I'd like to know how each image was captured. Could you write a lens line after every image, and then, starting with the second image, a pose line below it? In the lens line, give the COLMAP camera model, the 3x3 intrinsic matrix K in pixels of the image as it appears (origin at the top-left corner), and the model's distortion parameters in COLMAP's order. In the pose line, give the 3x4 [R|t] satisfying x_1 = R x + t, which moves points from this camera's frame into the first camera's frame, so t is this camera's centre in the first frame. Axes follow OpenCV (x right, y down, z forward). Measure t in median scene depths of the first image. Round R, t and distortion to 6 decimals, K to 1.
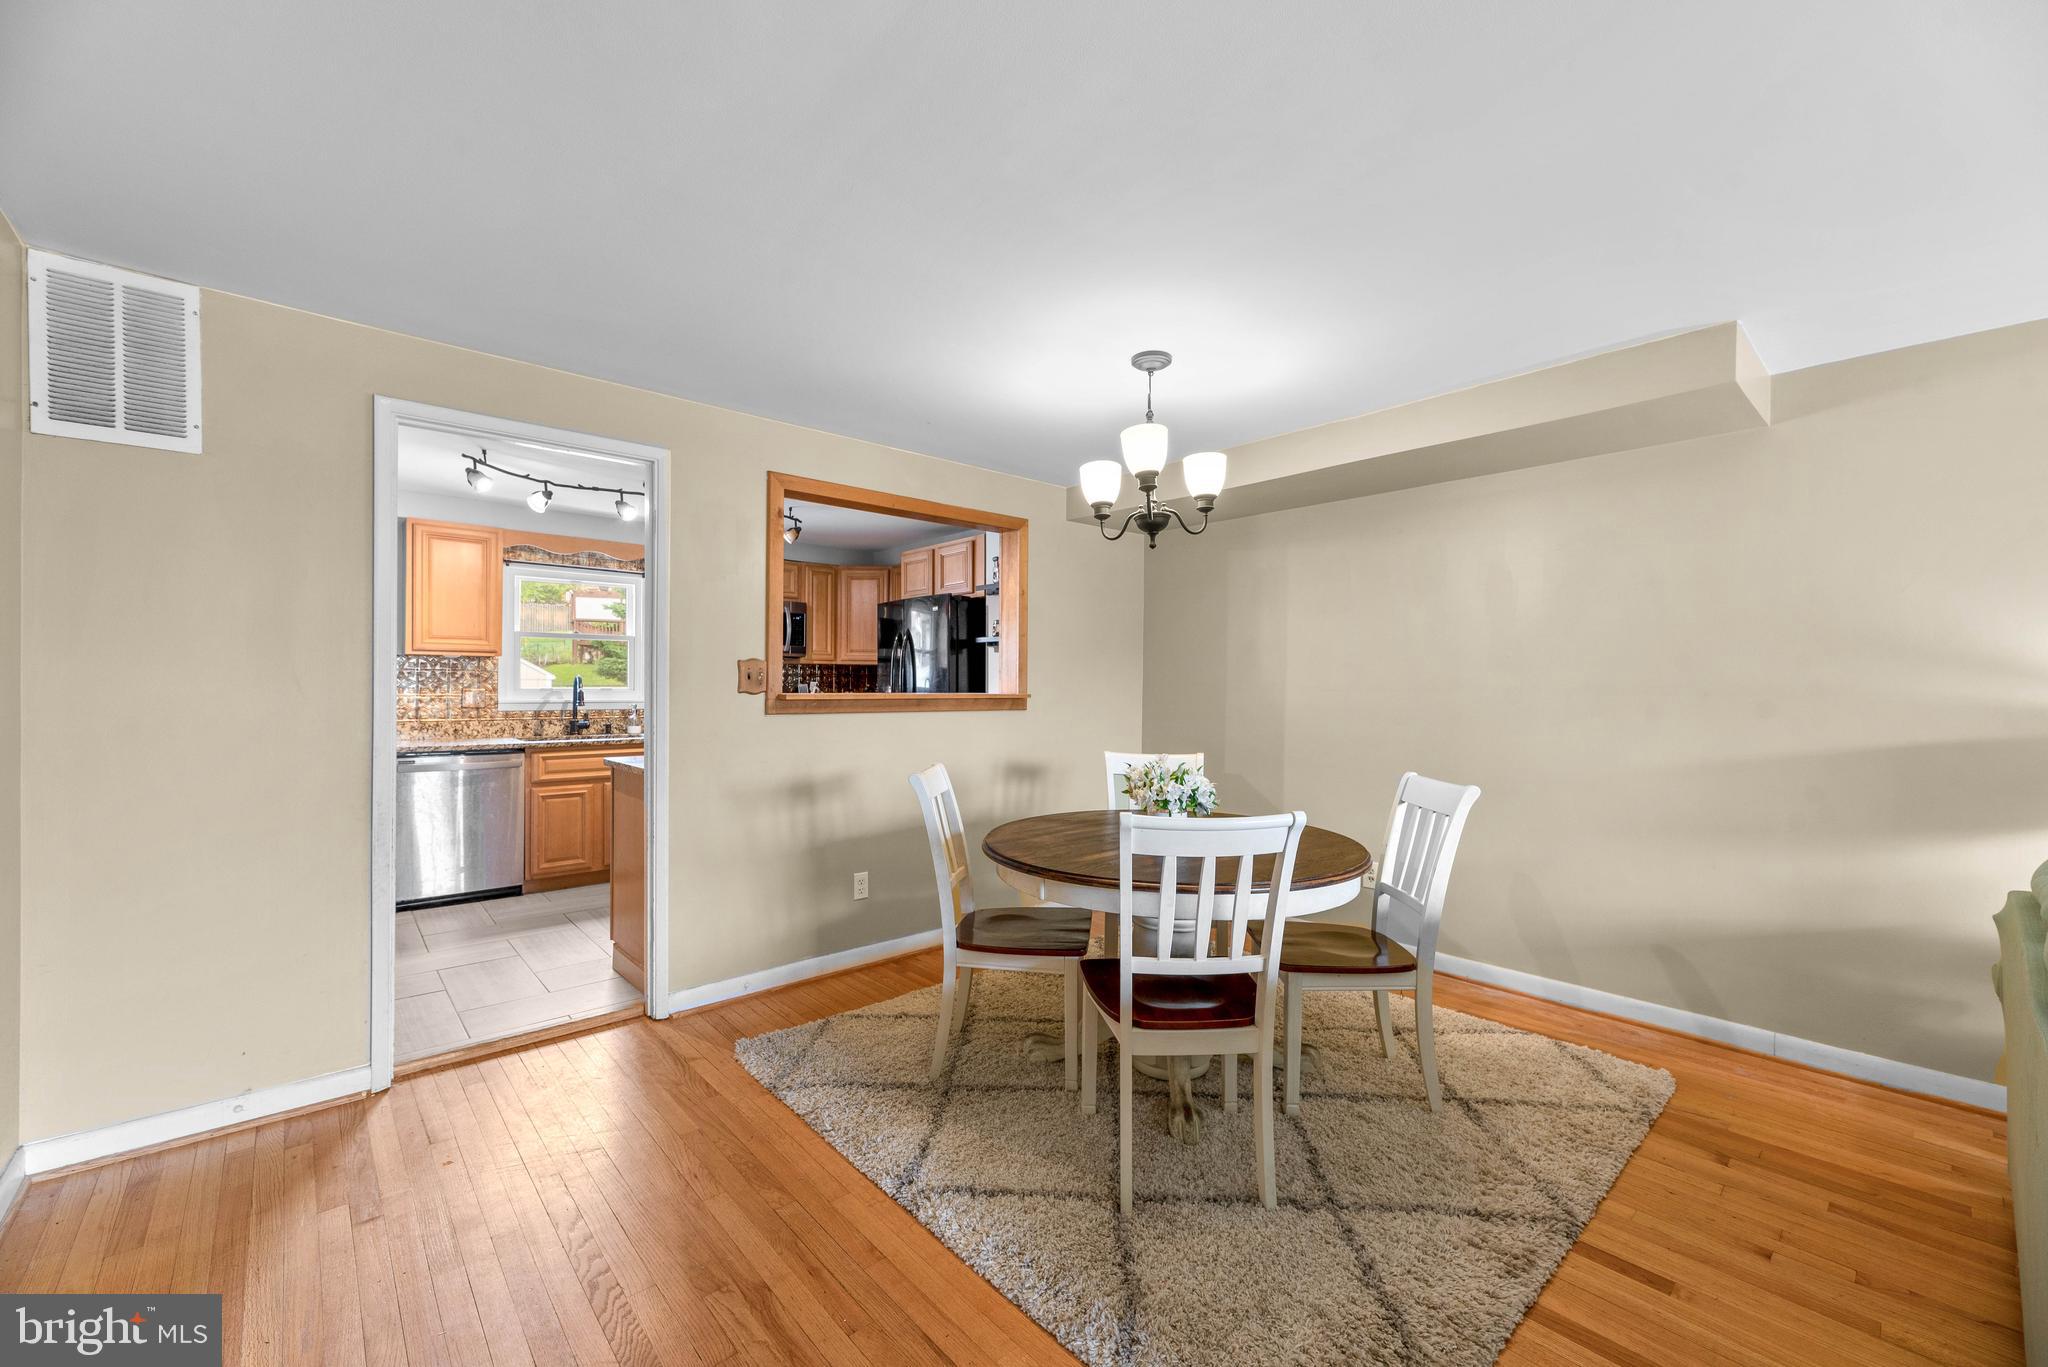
lens RADIAL K [[825.6, 0, 1034.6], [0, 825.6, 693.4], [0, 0, 1]] dist [-0.003420, 0.000327]
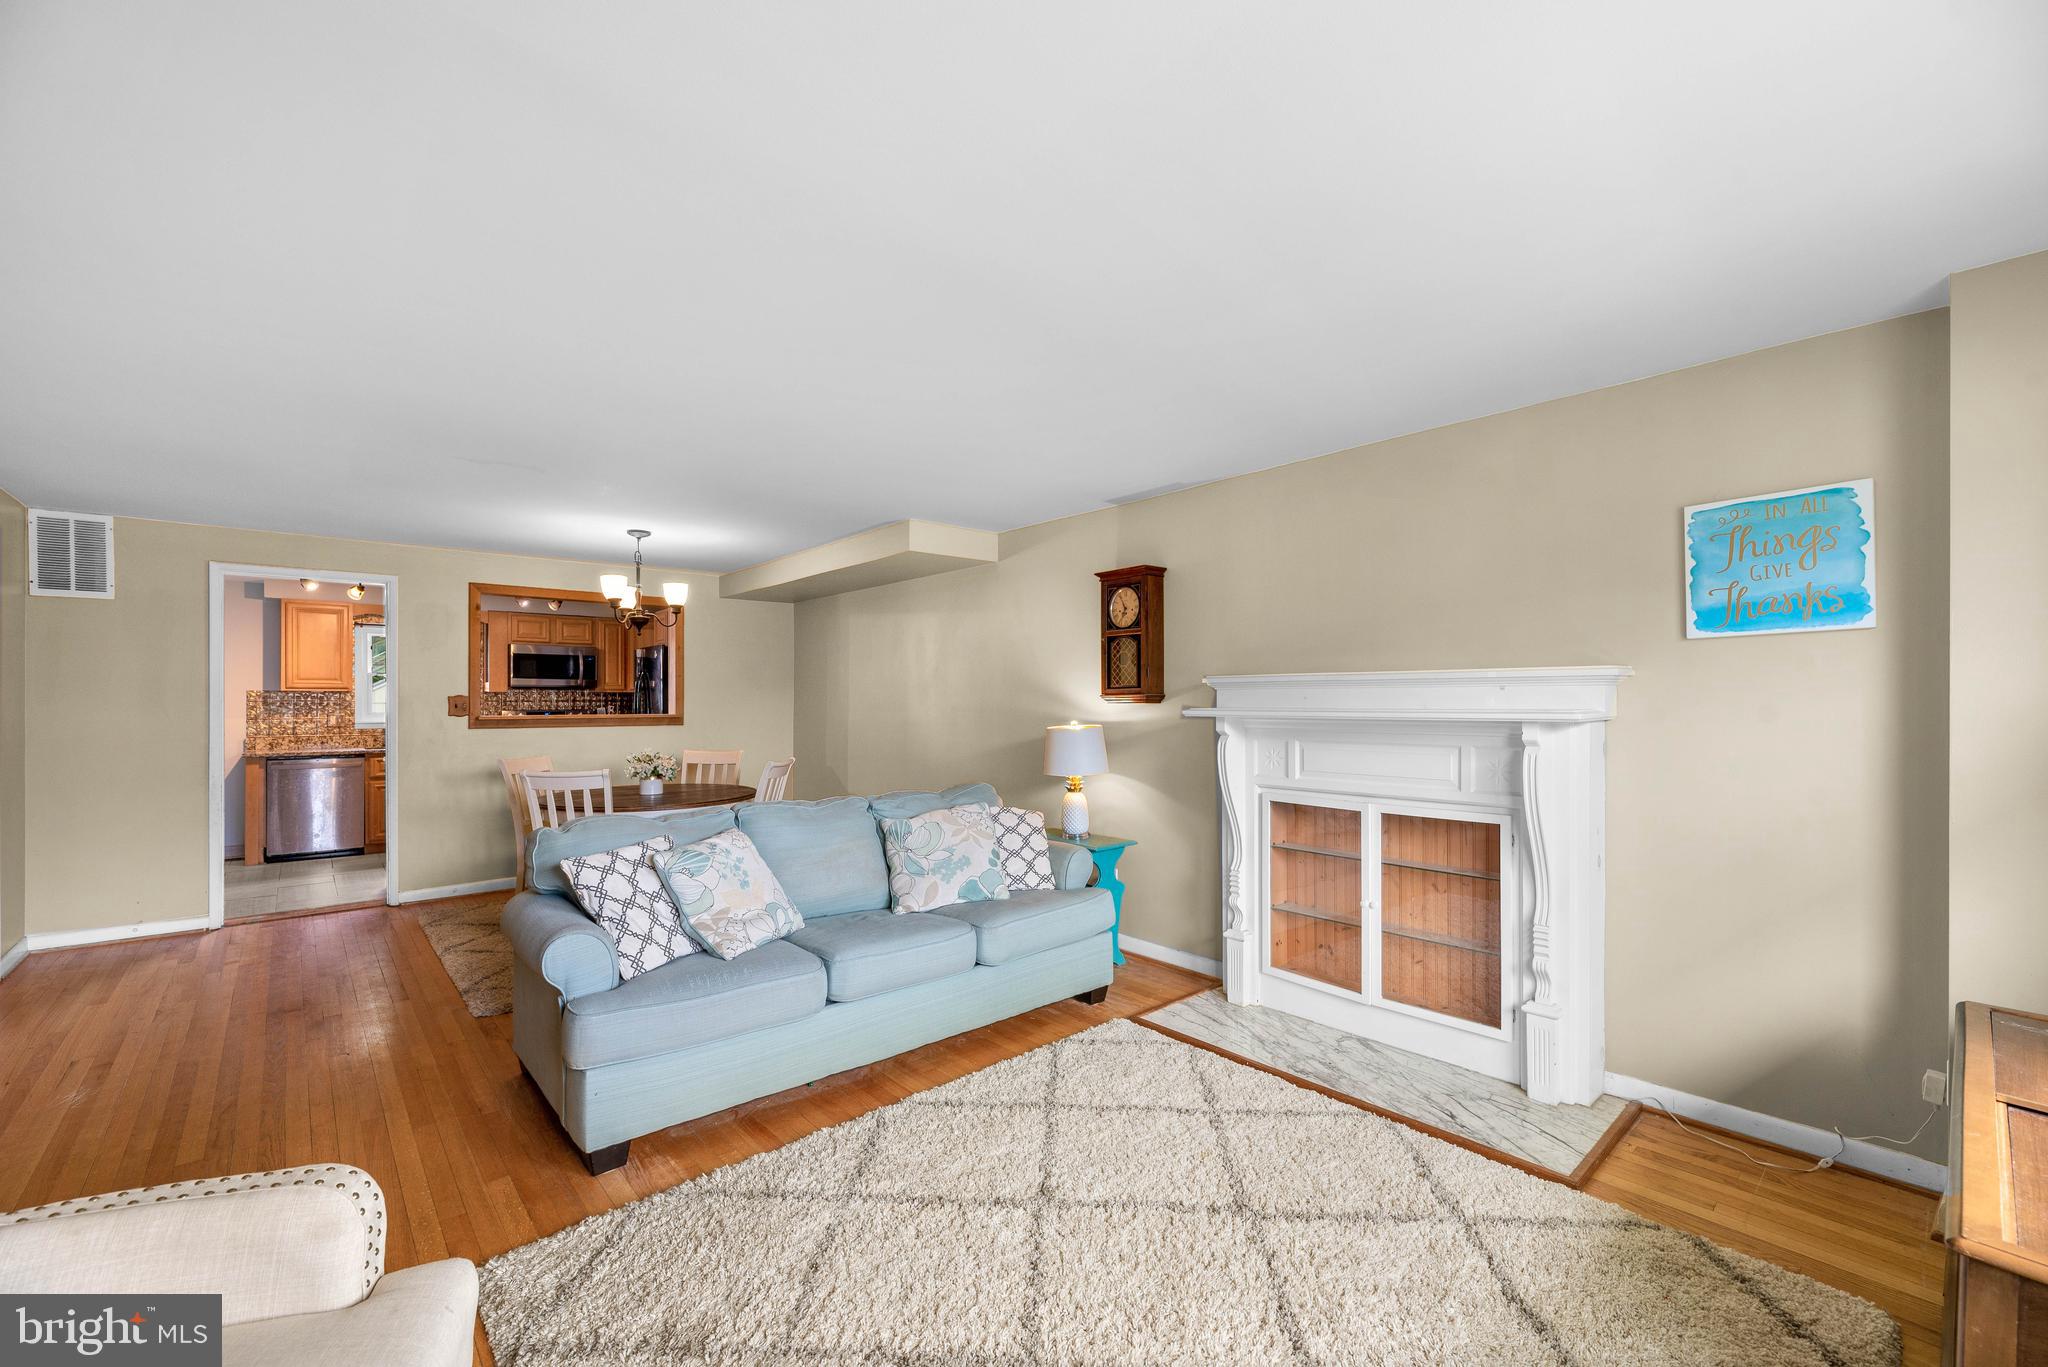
lens RADIAL K [[825.6, 0, 1024.6], [0, 825.6, 704.0], [0, 0, 1]] dist [-0.003420, 0.000327]
pose [[0.999954, -0.009489, -0.001416, 0.839251], [0.009479, 0.999935, -0.006327, -0.002986], [0.001476, 0.006314, 0.999979, -0.695183]]
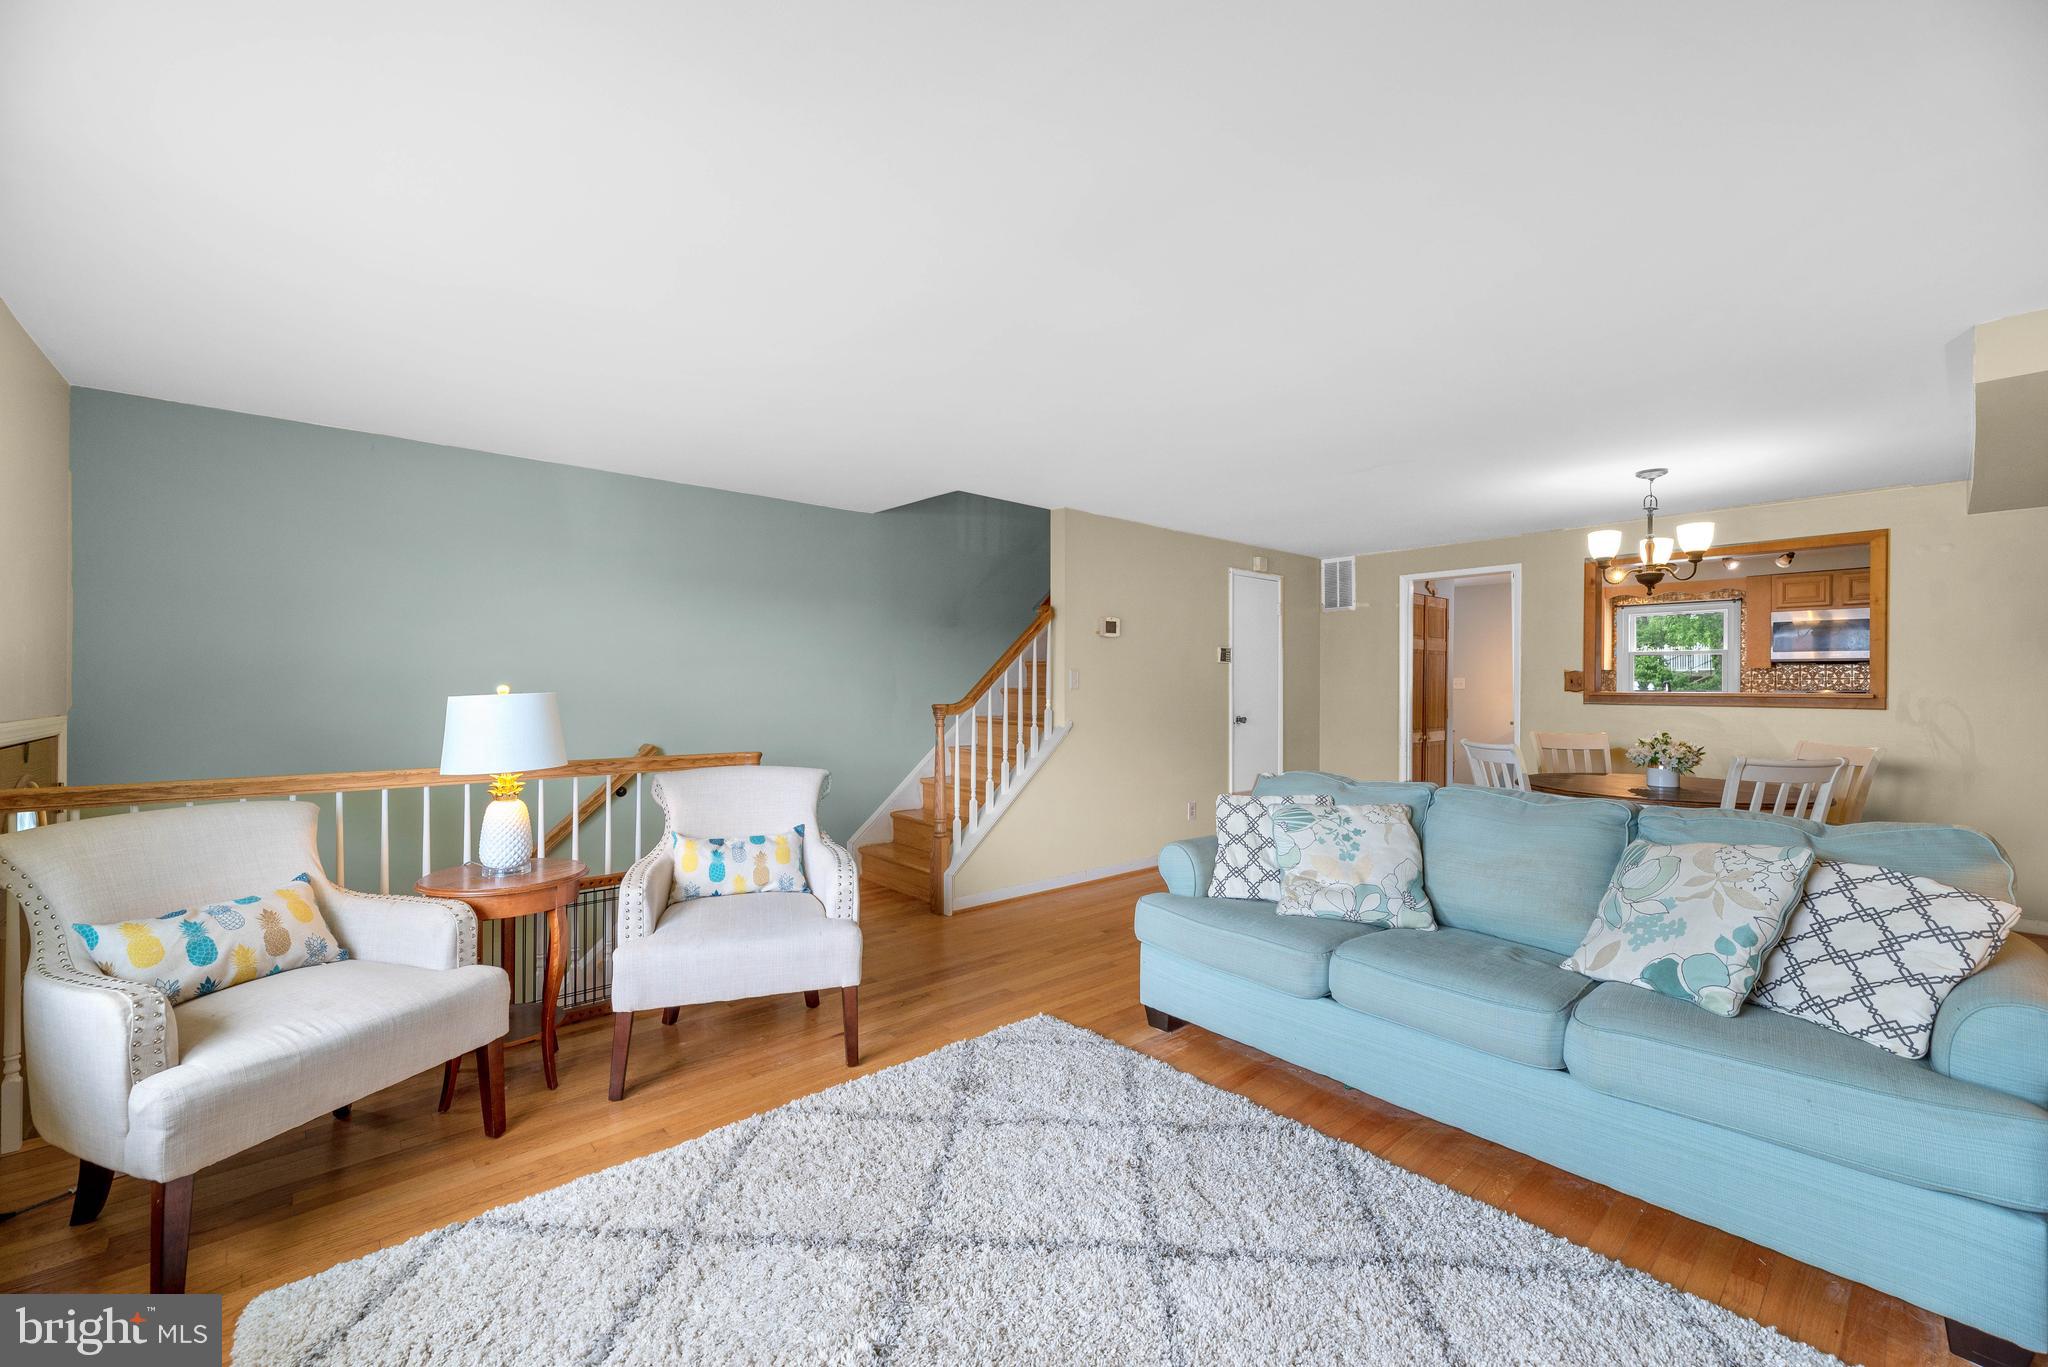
lens RADIAL K [[825.6, 0, 1039.1], [0, 825.6, 688.4], [0, 0, 1]] dist [-0.003420, 0.000327]
pose [[0.004289, -0.004423, -0.999981, 1.409816], [-0.013021, 0.999905, -0.004479, 0.016636], [0.999906, 0.013040, 0.004231, -0.115390]]
